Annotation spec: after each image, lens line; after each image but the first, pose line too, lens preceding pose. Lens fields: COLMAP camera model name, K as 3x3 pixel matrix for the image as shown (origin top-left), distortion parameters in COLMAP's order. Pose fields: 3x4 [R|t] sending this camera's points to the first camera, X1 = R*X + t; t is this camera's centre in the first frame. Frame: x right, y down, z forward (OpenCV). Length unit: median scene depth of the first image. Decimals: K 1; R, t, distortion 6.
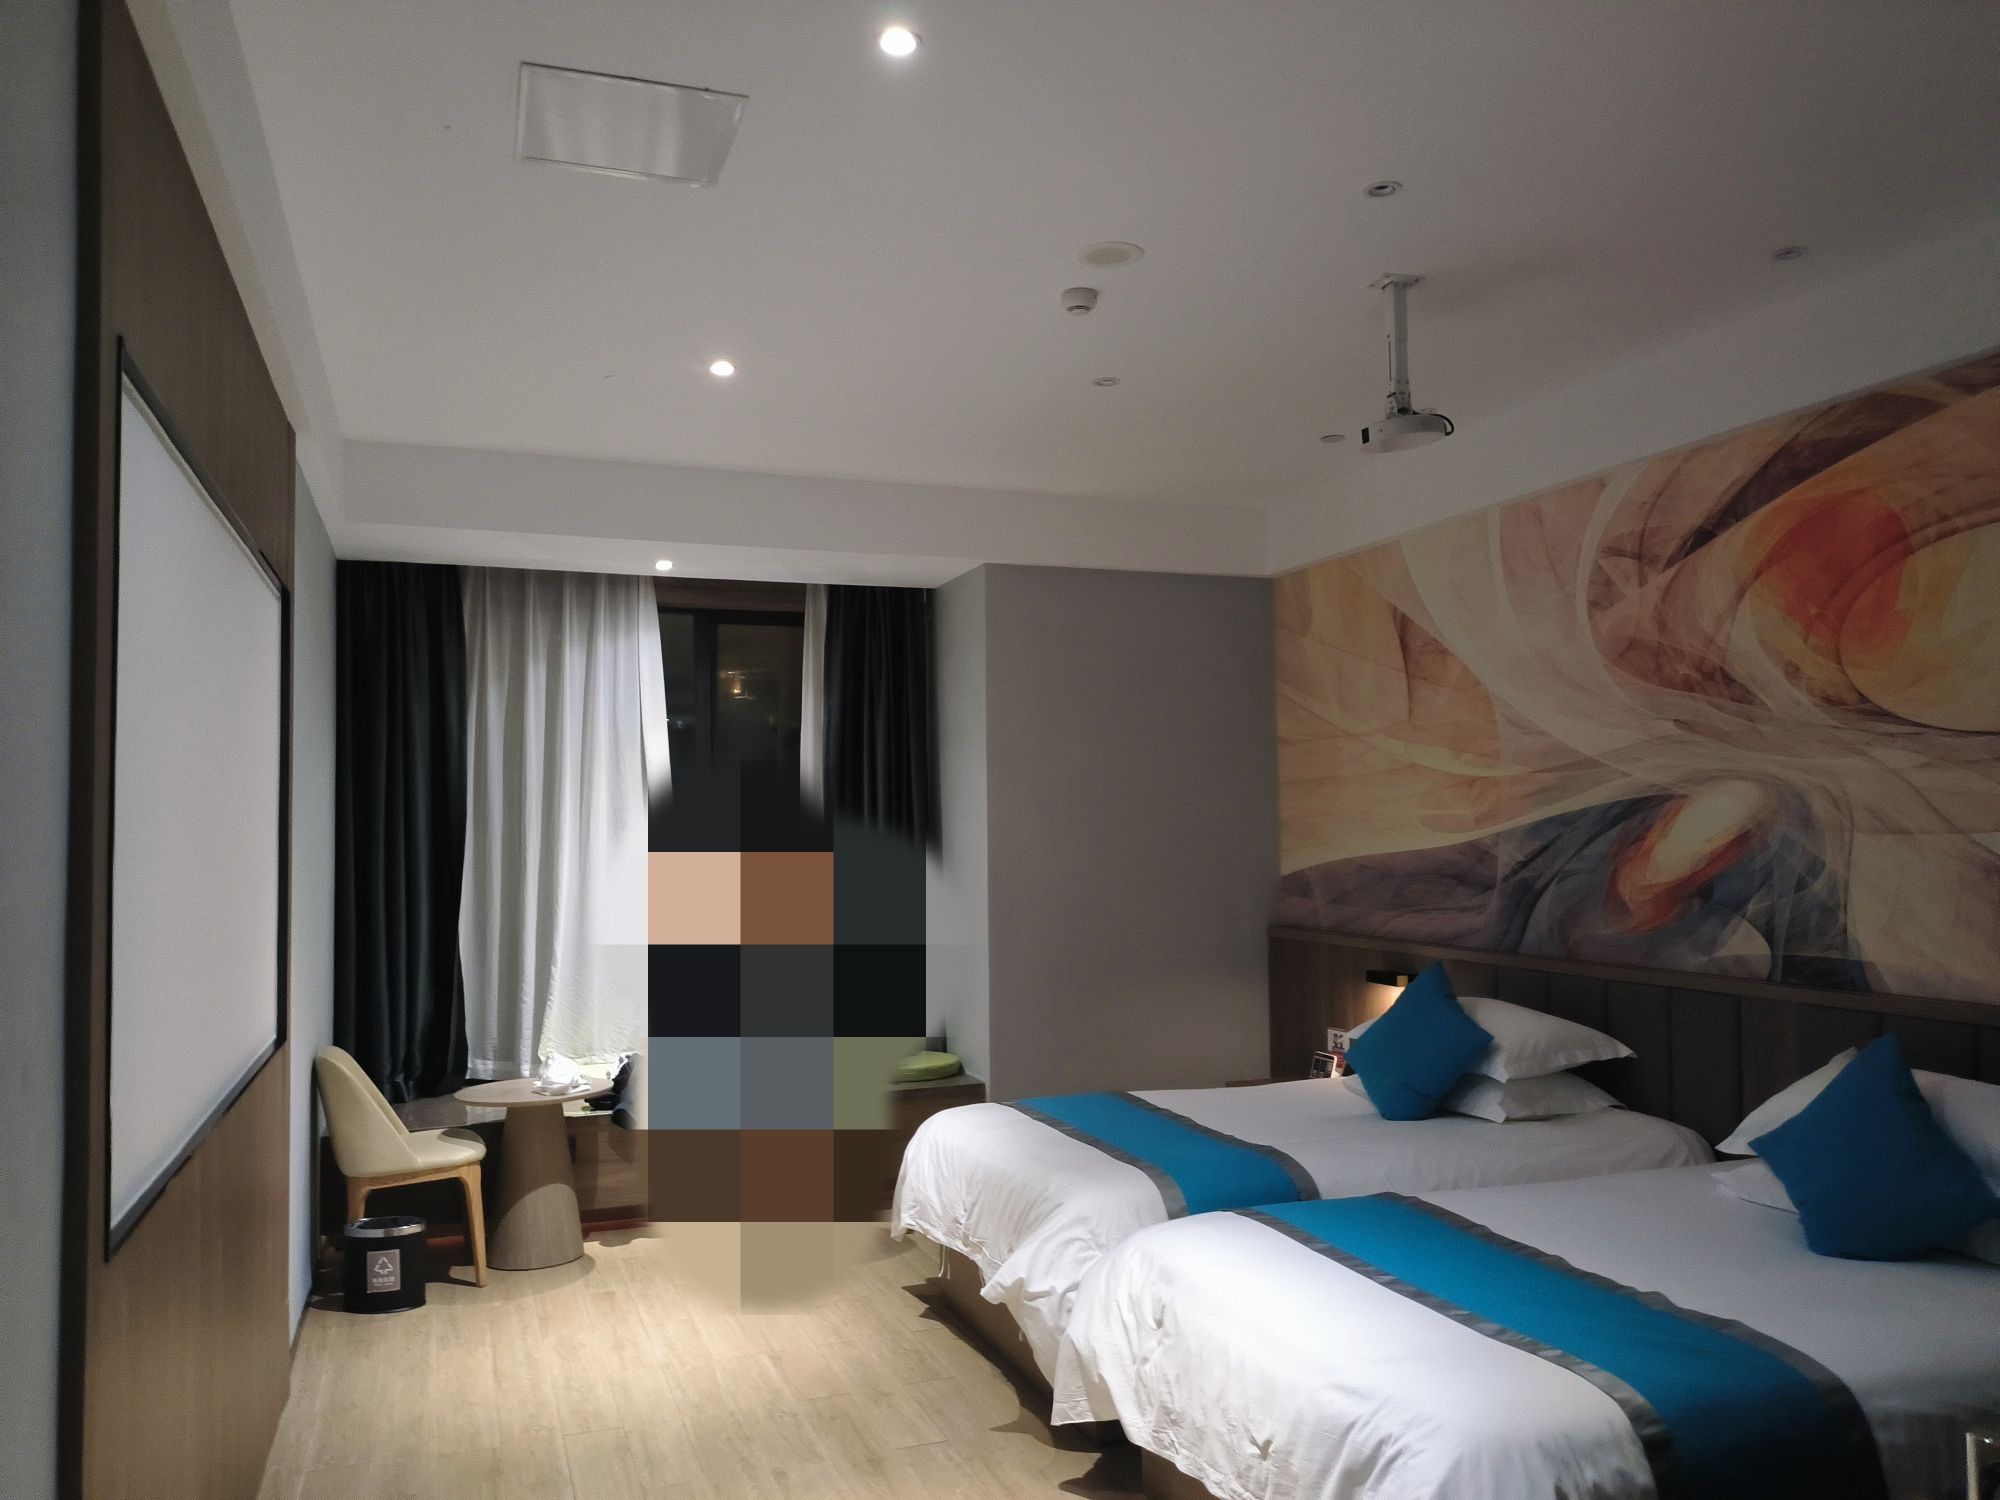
lens RADIAL K [[1577.5, 0, 1000.0], [0, 1577.5, 750.0], [0, 0, 1]] dist [0.004073, 0.000130]
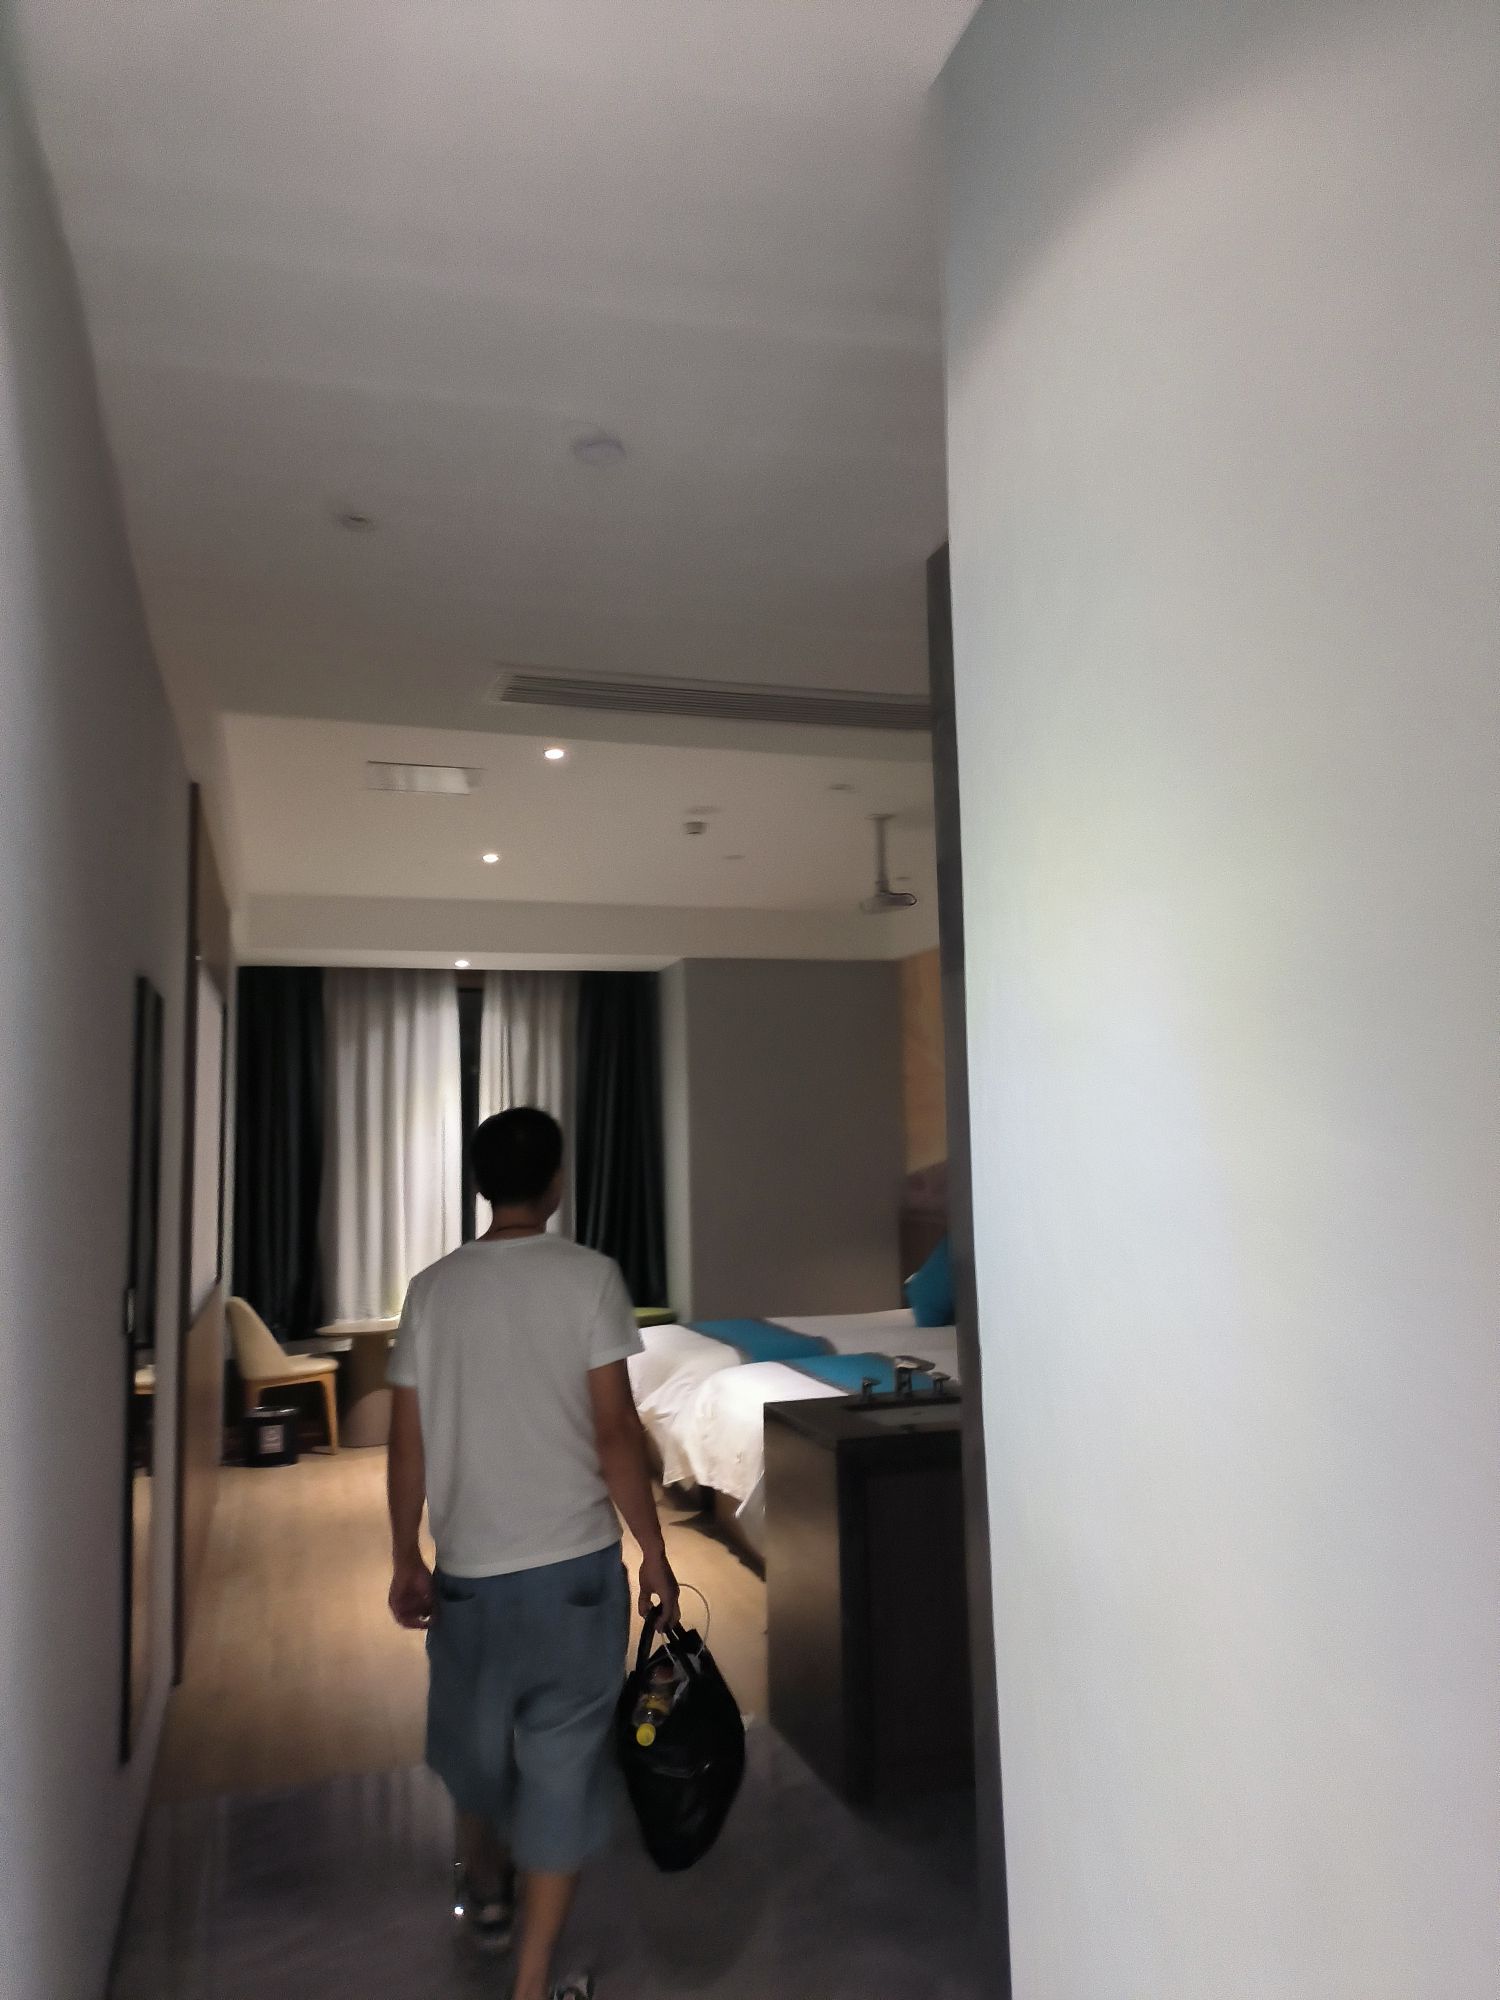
lens RADIAL K [[1443.1, 0, 750.0], [0, 1443.1, 1000.0], [0, 0, 1]] dist [0.083374, 0.000960]
pose [[0.999371, -0.013985, -0.032593, 0.122476], [0.012413, 0.998773, -0.047938, -0.020830], [0.033223, 0.047503, 0.998318, -0.413328]]
